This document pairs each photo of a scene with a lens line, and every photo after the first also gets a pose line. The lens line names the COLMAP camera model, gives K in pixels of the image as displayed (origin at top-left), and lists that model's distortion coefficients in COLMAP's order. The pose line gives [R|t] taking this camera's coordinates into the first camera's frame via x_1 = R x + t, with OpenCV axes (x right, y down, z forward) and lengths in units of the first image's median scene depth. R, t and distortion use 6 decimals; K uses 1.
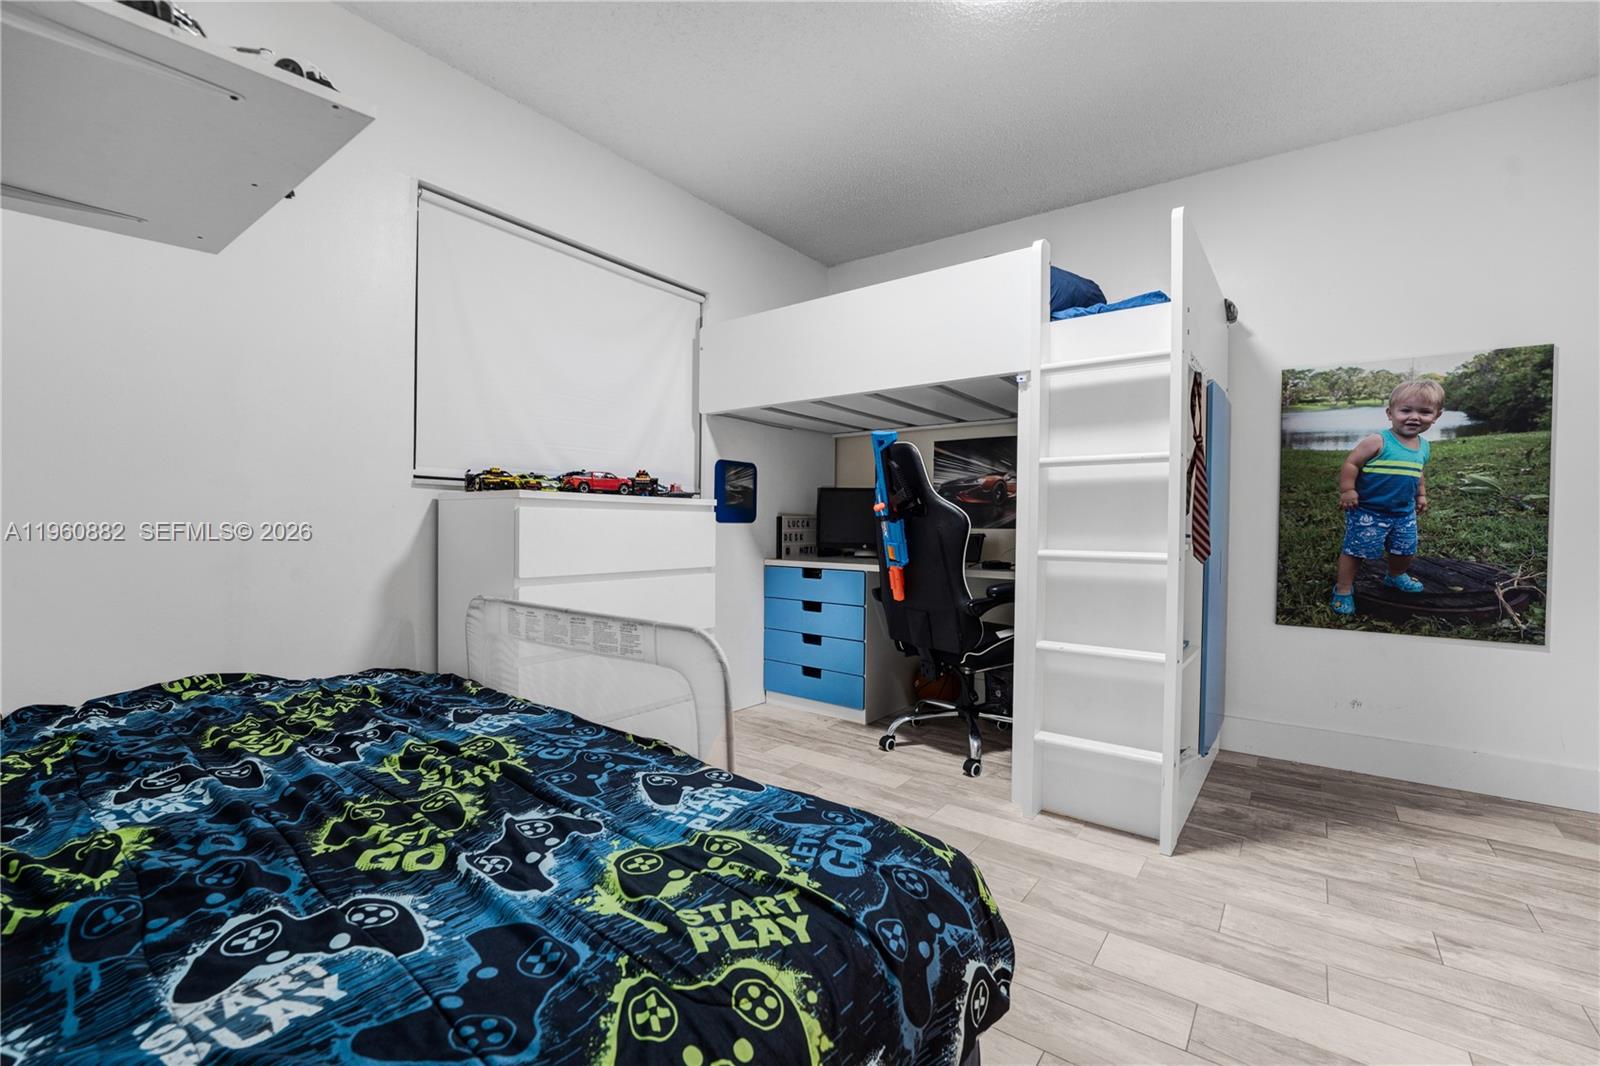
lens RADIAL K [[681.1, 0, 797.5], [0, 681.1, 532.5], [0, 0, 1]] dist [-0.026807, 0.000285]
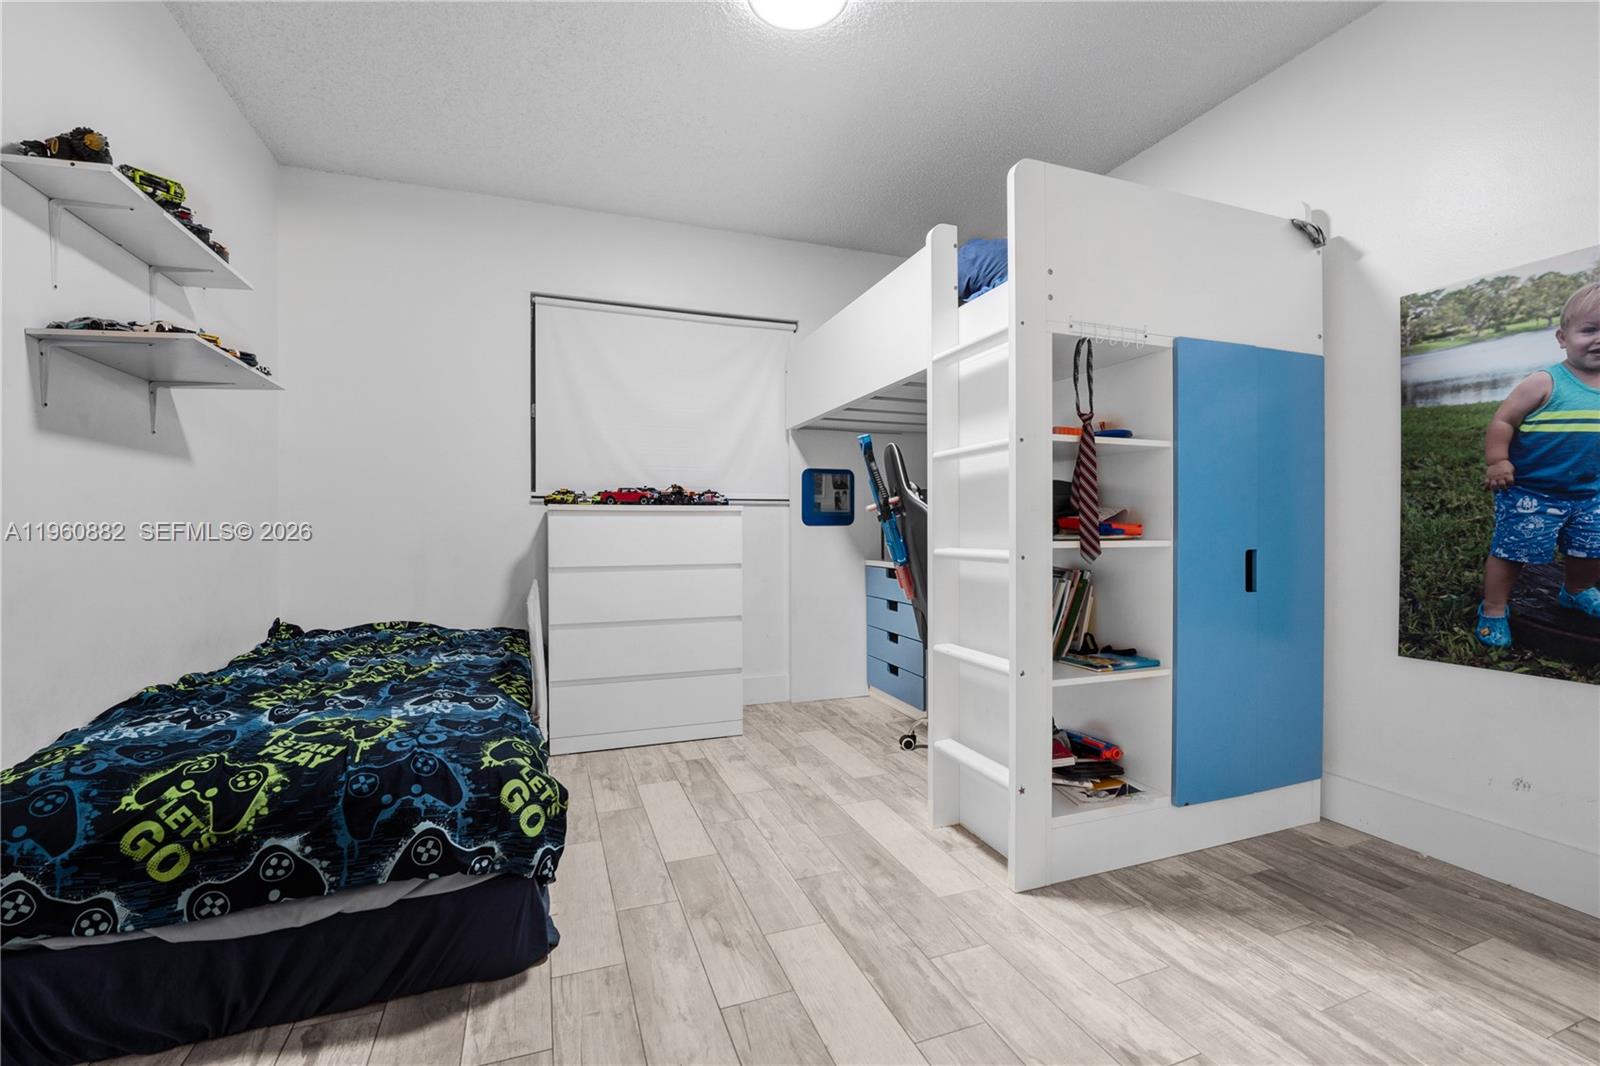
lens RADIAL K [[684.9, 0, 800.0], [0, 684.9, 533.0], [0, 0, 1]] dist [-0.026121, 0.000652]
pose [[0.842713, -0.011459, -0.538241, 0.599232], [0.006952, 0.999922, -0.010404, 0.010841], [0.538318, 0.005026, 0.842727, 0.066690]]
